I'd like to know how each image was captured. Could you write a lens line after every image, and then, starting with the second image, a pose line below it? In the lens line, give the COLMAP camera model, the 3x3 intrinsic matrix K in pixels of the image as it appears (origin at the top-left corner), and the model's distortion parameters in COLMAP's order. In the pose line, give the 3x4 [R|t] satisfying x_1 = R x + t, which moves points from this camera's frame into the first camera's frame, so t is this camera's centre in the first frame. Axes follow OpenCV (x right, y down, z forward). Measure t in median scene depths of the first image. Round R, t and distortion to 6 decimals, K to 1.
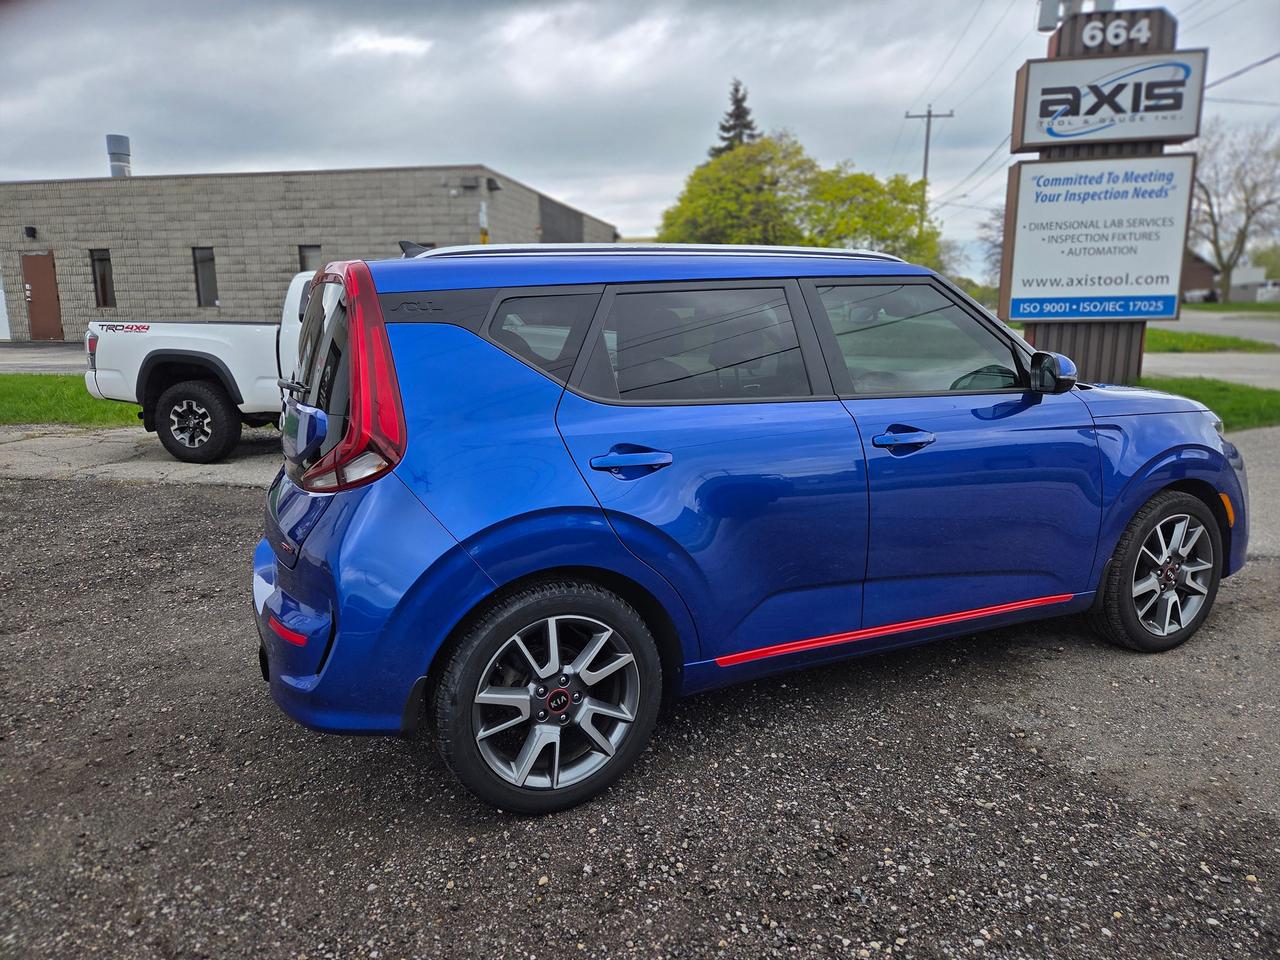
lens RADIAL K [[874.6, 0, 640.0], [0, 874.6, 480.0], [0, 0, 1]] dist [0.084196, -0.088248]
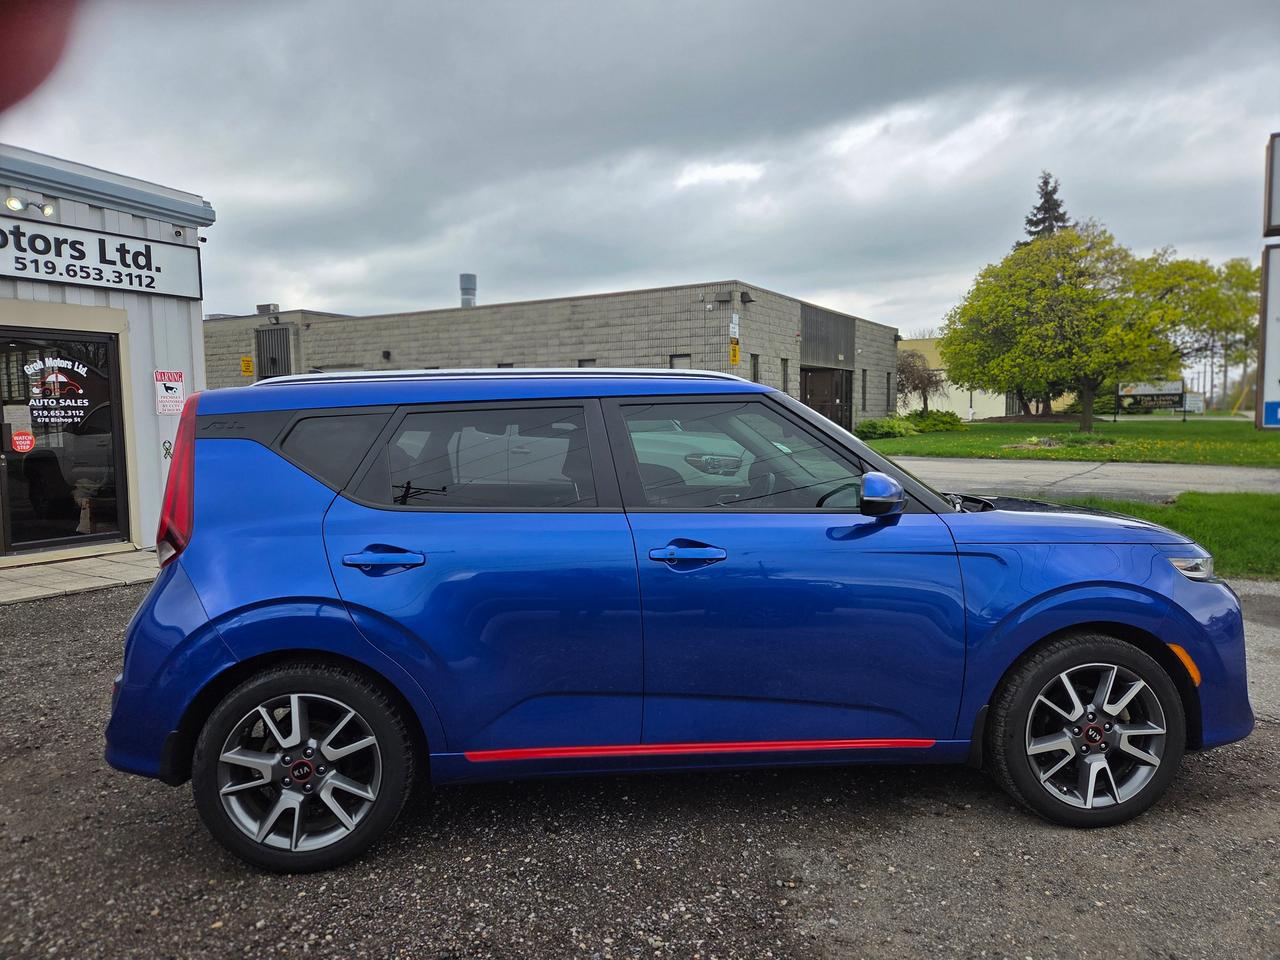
lens RADIAL K [[874.6, 0, 640.0], [0, 874.6, 480.0], [0, 0, 1]] dist [0.084196, -0.088248]
pose [[0.934287, 0.023197, -0.355767, 0.091409], [-0.063199, 0.992854, -0.101229, -0.003959], [0.350877, 0.117061, 0.929076, 0.006686]]
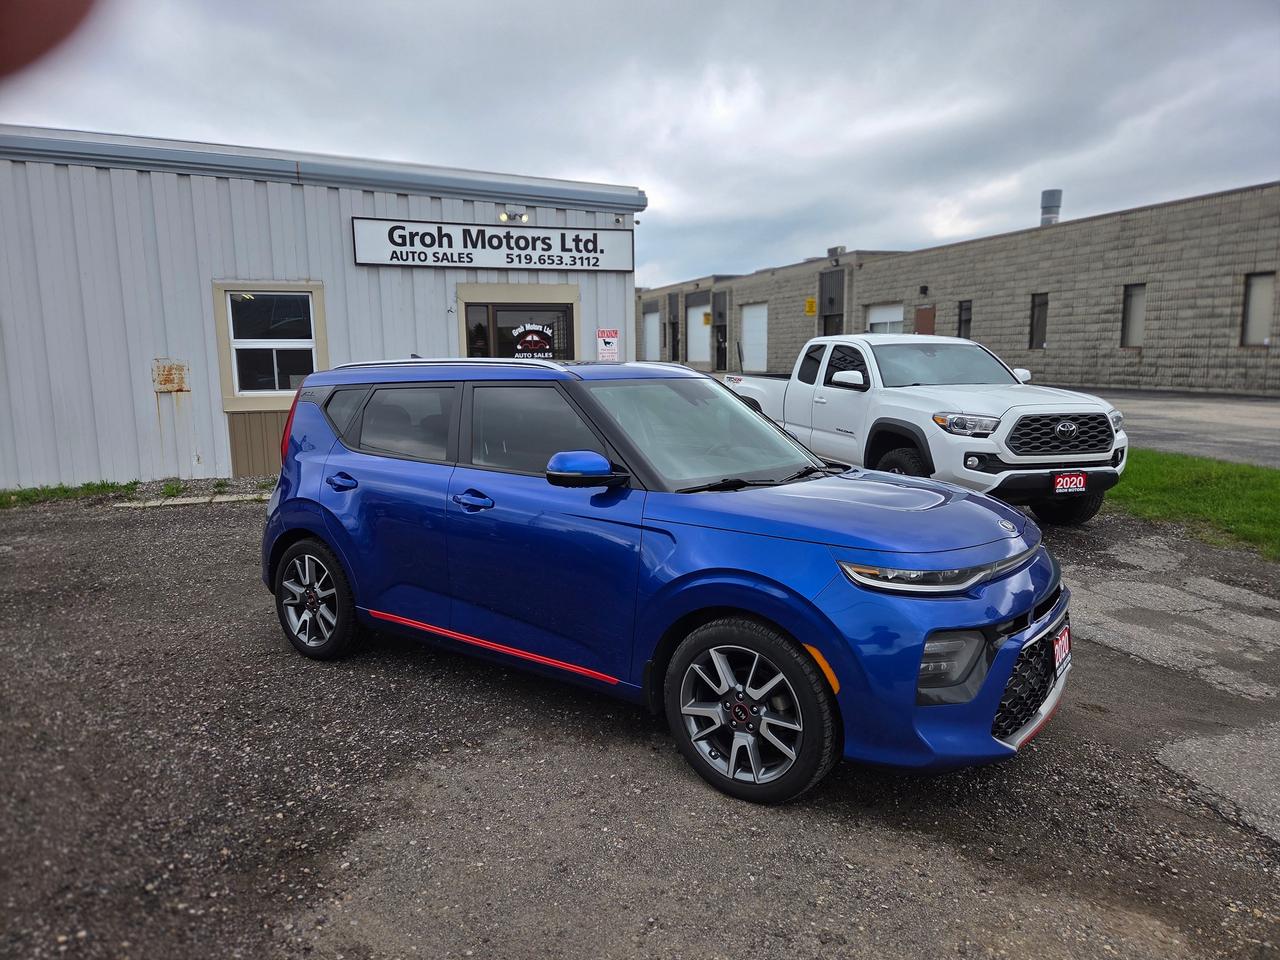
lens RADIAL K [[863.8, 0, 608.3], [0, 863.8, 480.4], [0, 0, 1]] dist [0.082625, -0.079042]
pose [[0.451903, 0.129708, -0.882587, 0.239008], [-0.155972, 0.985621, 0.064989, -0.030026], [0.878326, 0.108290, 0.465636, 0.084433]]
